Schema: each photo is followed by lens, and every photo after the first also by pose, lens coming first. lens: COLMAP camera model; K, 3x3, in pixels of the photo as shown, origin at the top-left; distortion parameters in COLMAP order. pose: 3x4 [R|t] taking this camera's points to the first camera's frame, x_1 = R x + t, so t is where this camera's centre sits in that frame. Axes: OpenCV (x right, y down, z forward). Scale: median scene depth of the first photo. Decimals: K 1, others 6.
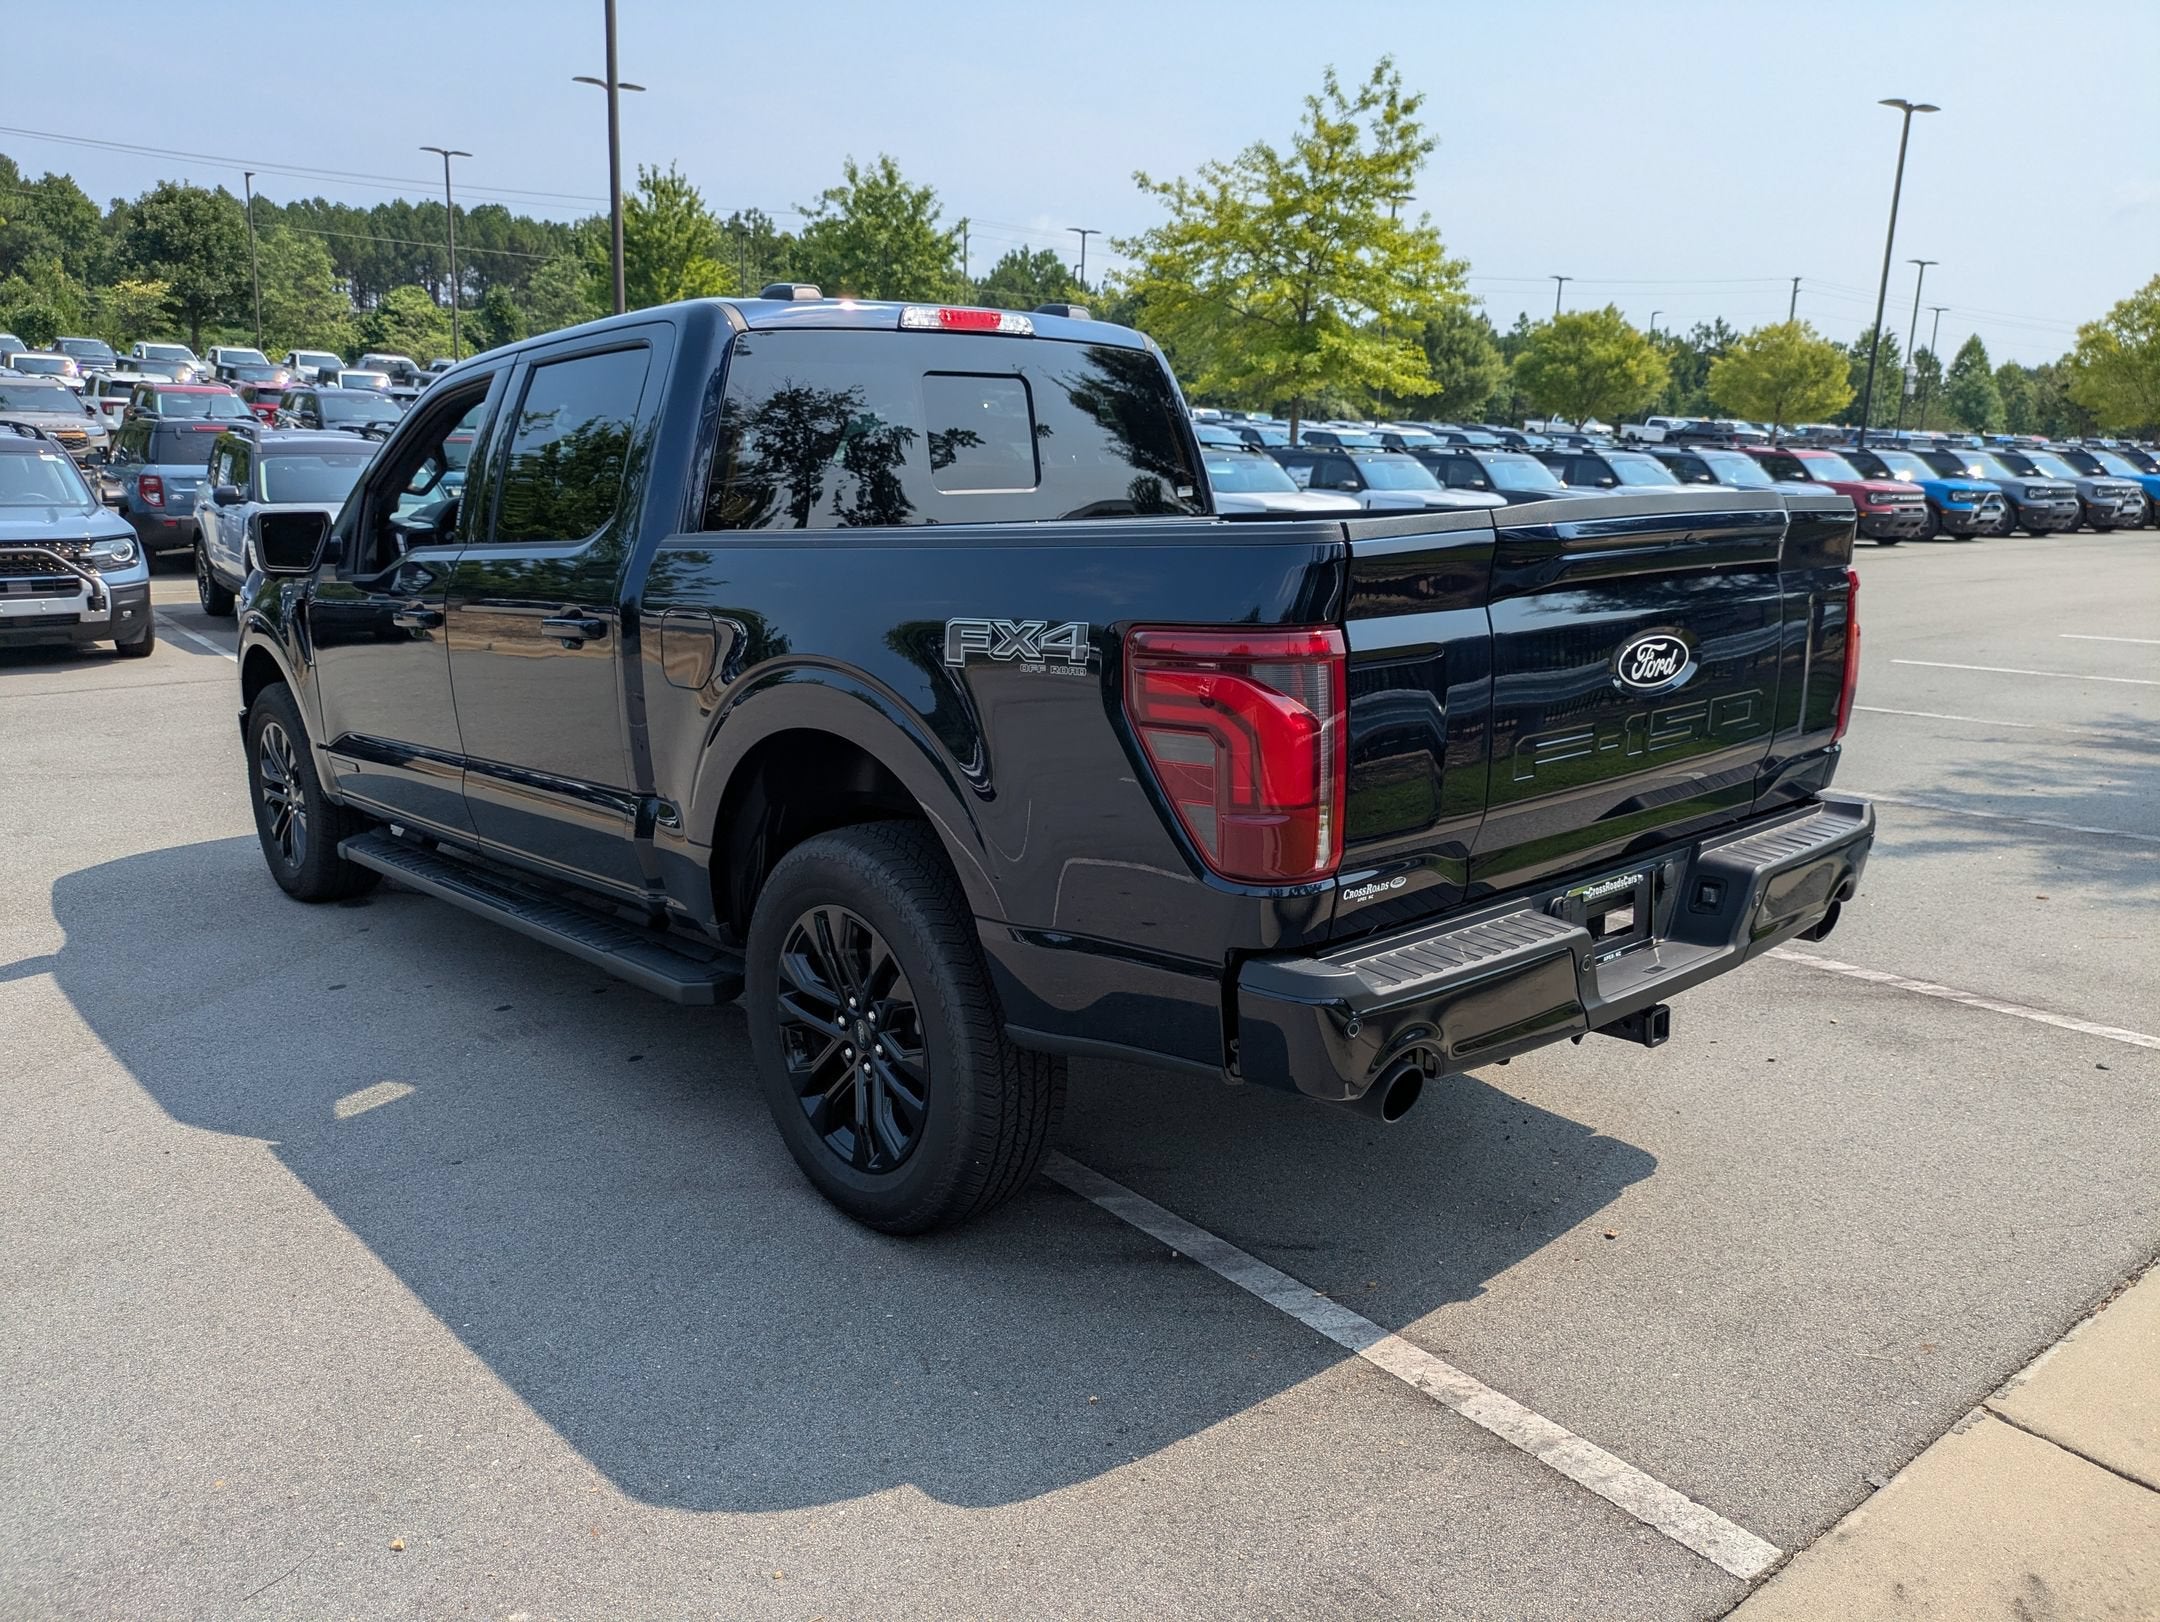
lens RADIAL K [[1586.9, 0, 1071.8], [0, 1586.9, 822.6], [0, 0, 1]] dist [0.038718, -0.031747]
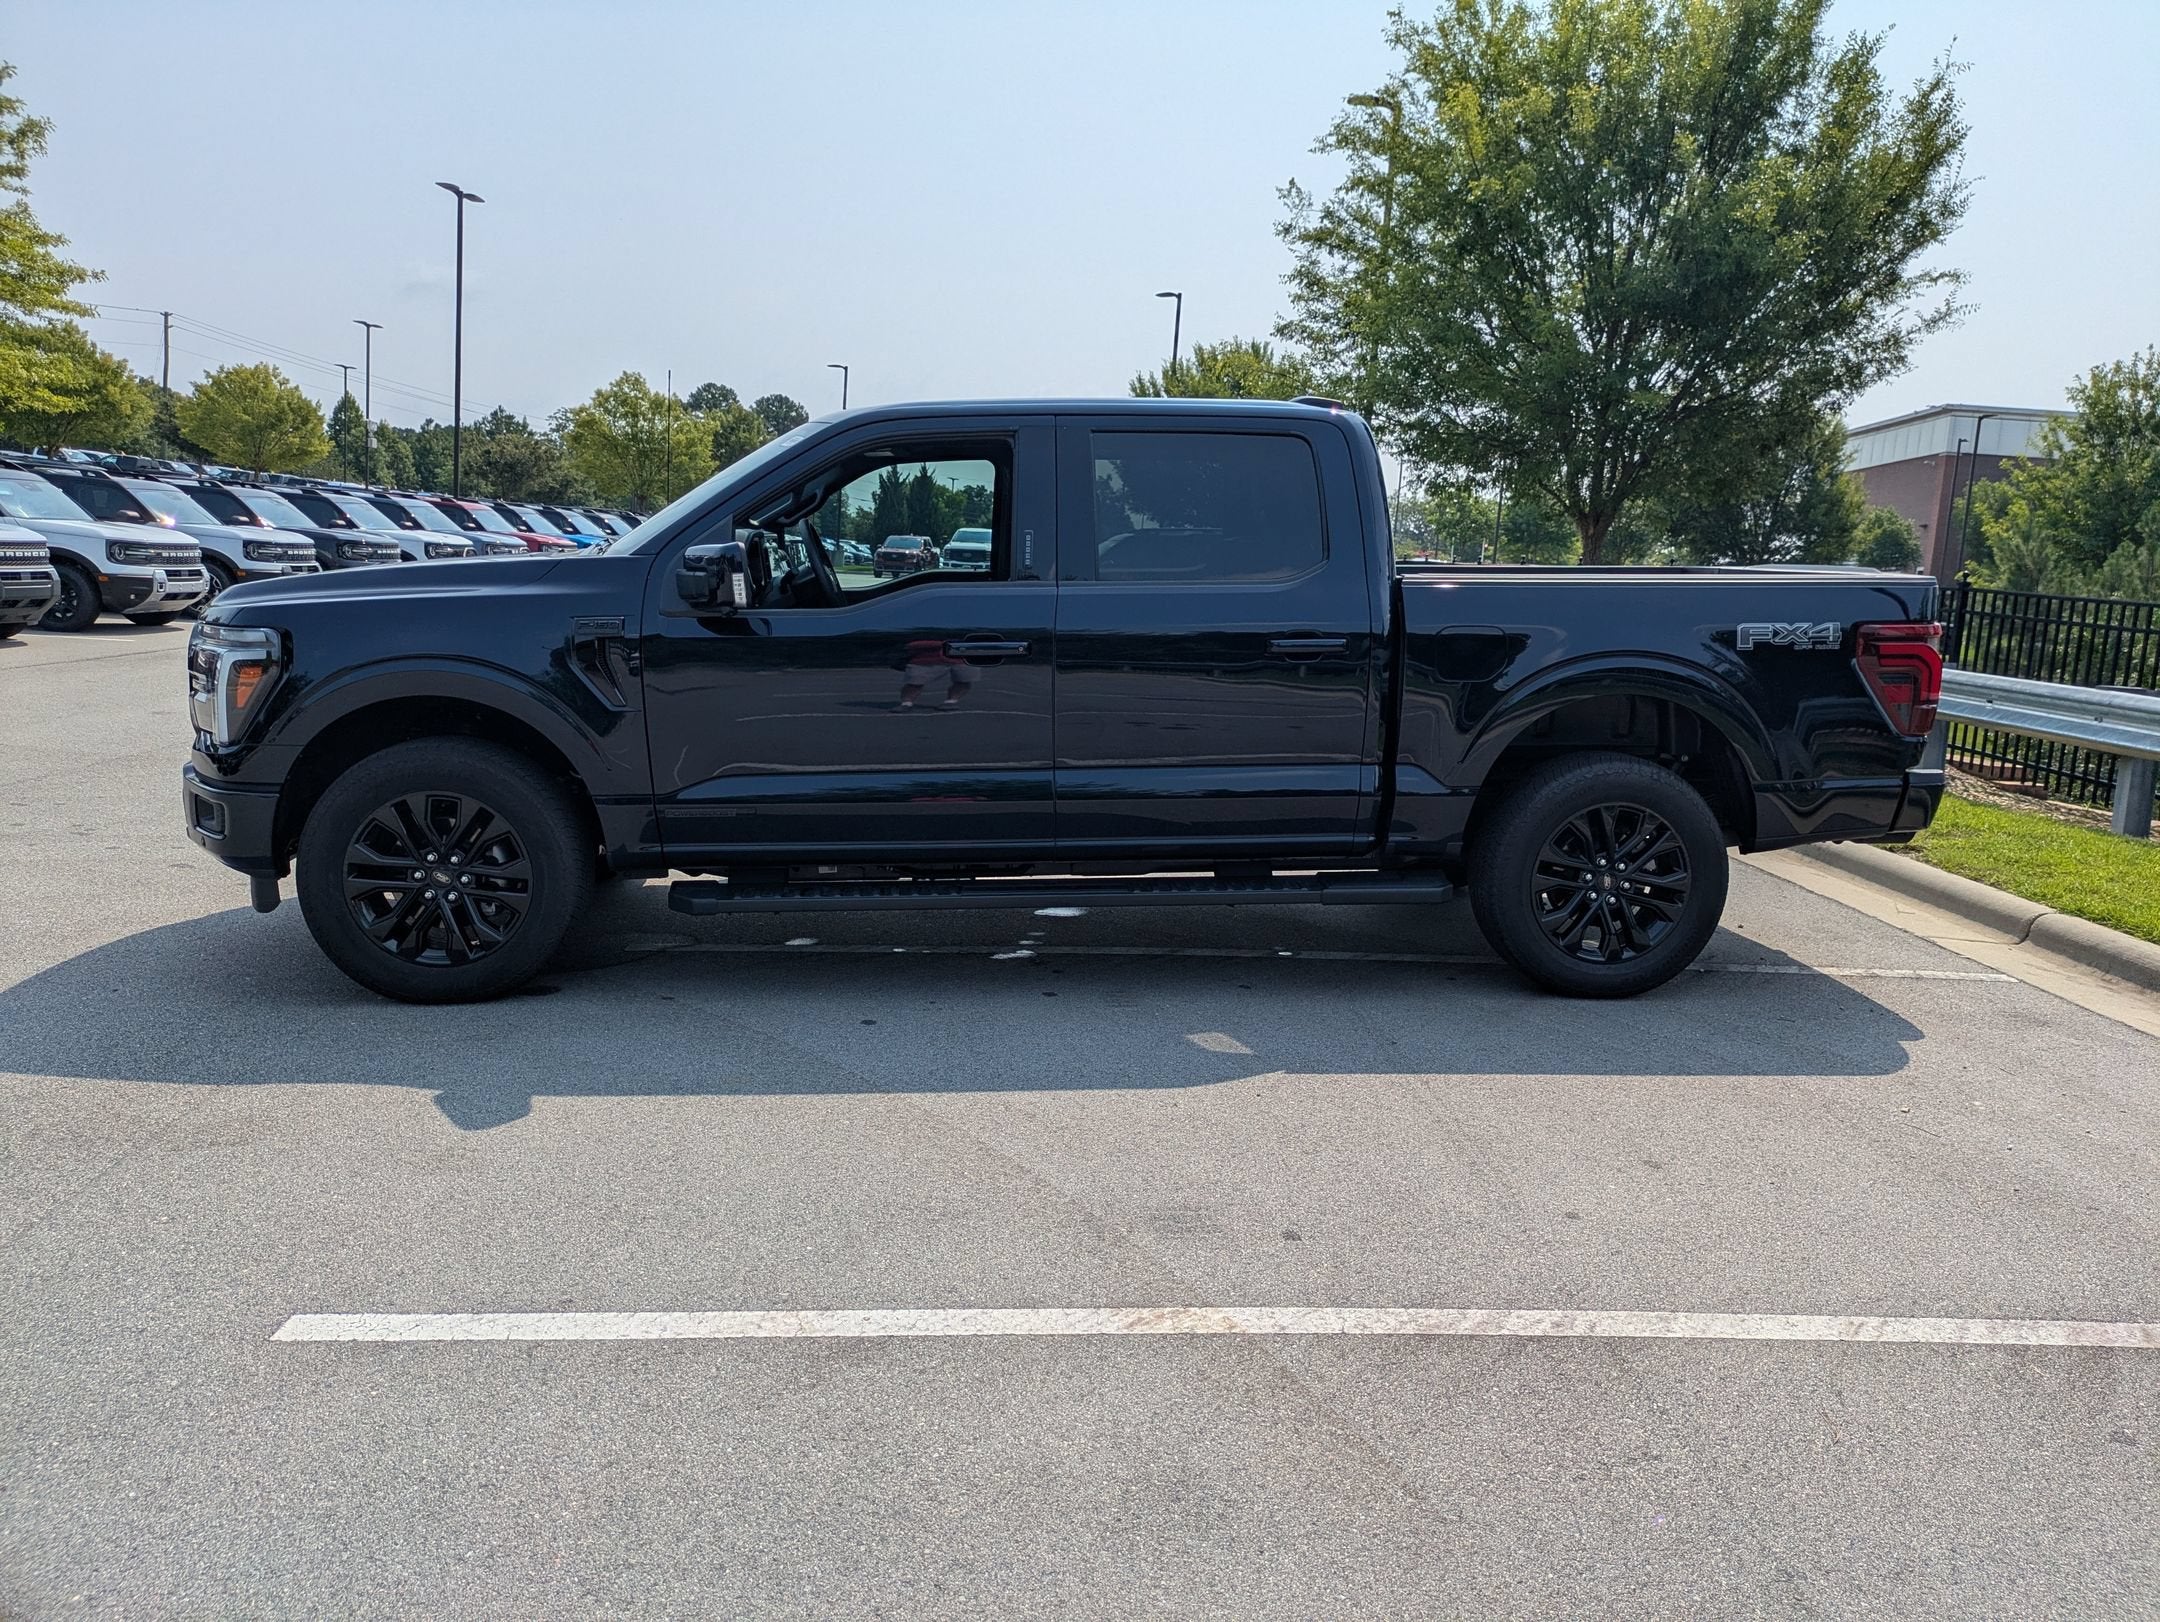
lens RADIAL K [[1615.8, 0, 1099.3], [0, 1615.8, 809.3], [0, 0, 1]] dist [0.013003, 0.003914]
pose [[0.572124, -0.102507, 0.813736, -0.152620], [0.133346, 0.990584, 0.031031, -0.005236], [-0.809255, 0.090755, 0.580405, 0.037185]]
